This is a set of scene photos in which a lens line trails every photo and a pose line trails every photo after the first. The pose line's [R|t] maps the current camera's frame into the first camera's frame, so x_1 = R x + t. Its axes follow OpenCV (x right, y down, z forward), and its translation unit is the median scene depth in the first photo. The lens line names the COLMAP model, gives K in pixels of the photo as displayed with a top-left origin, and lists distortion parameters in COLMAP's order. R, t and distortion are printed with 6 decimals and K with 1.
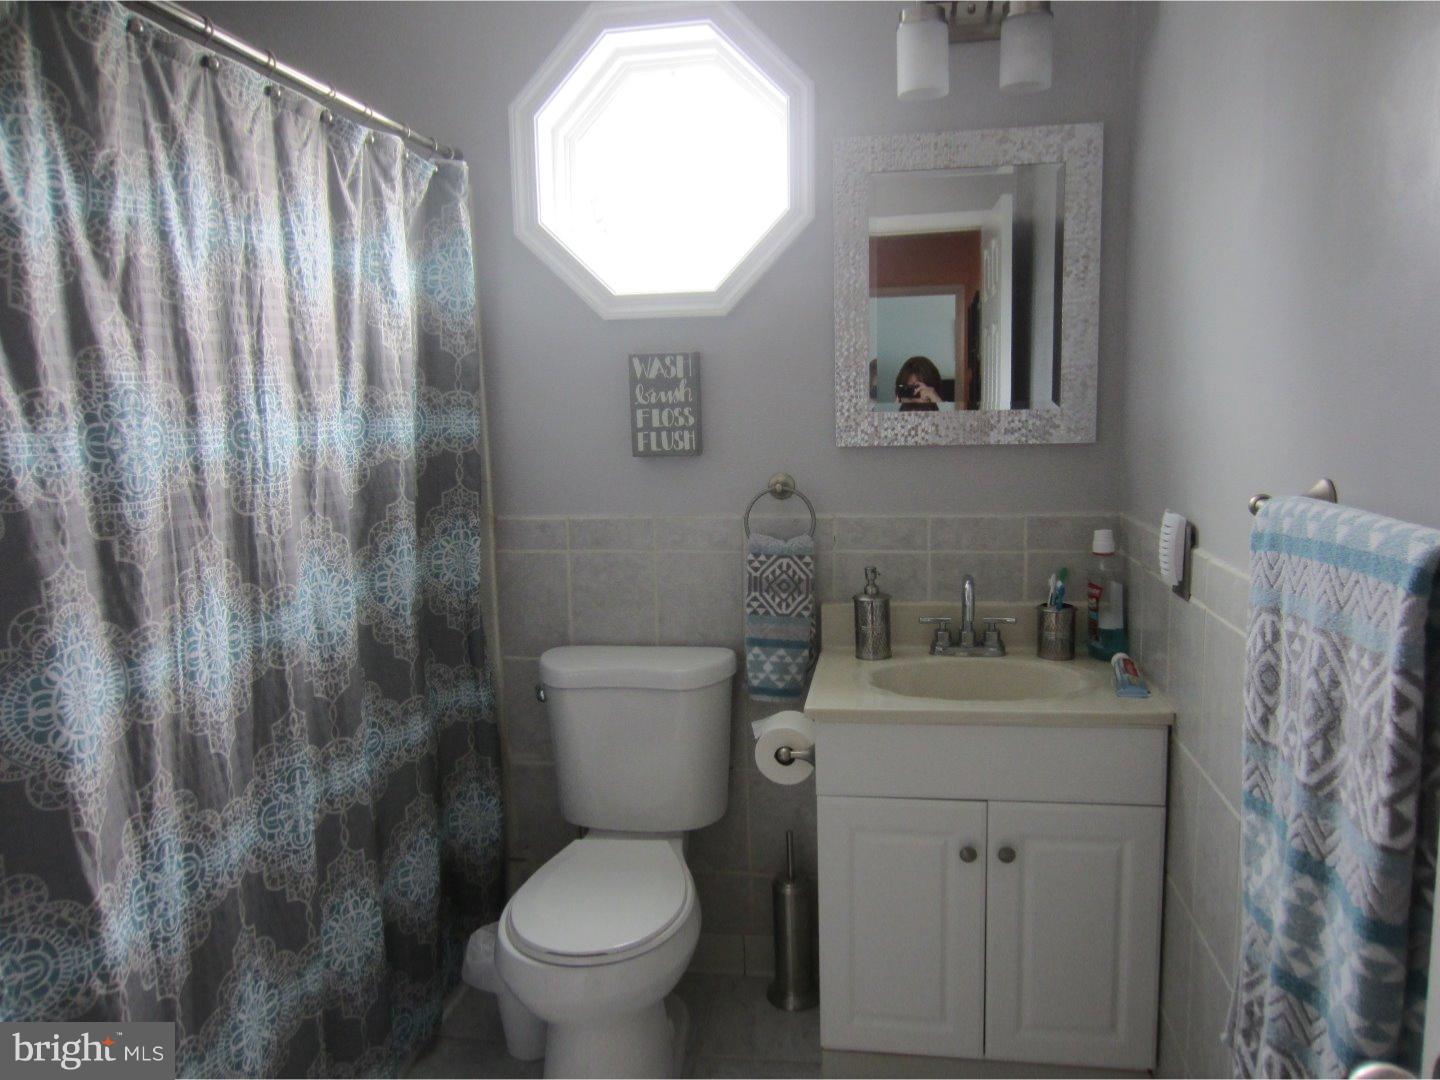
lens RADIAL K [[1028.5, 0, 728.3], [0, 1028.5, 538.9], [0, 0, 1]] dist [-0.040219, 0.019689]
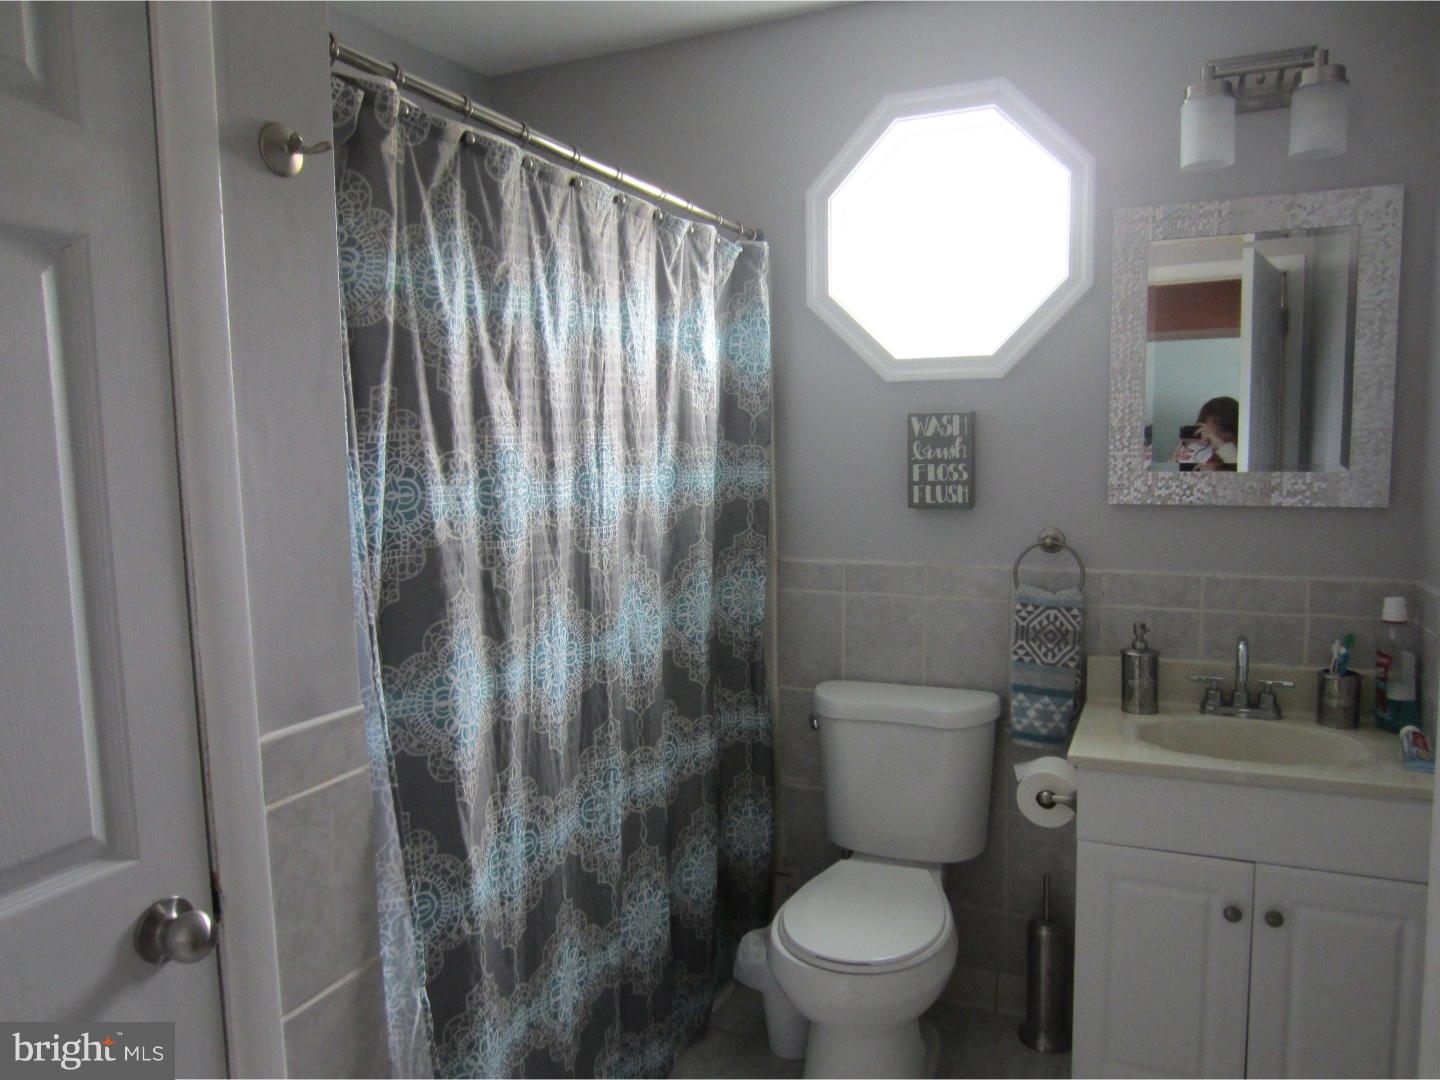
lens RADIAL K [[1028.5, 0, 714.7], [0, 1028.5, 537.9], [0, 0, 1]] dist [-0.040219, 0.019689]
pose [[0.965818, 0.034132, -0.256966, -0.012752], [-0.043405, 0.998592, -0.030502, -0.008077], [0.255563, 0.040613, 0.965939, -0.102167]]
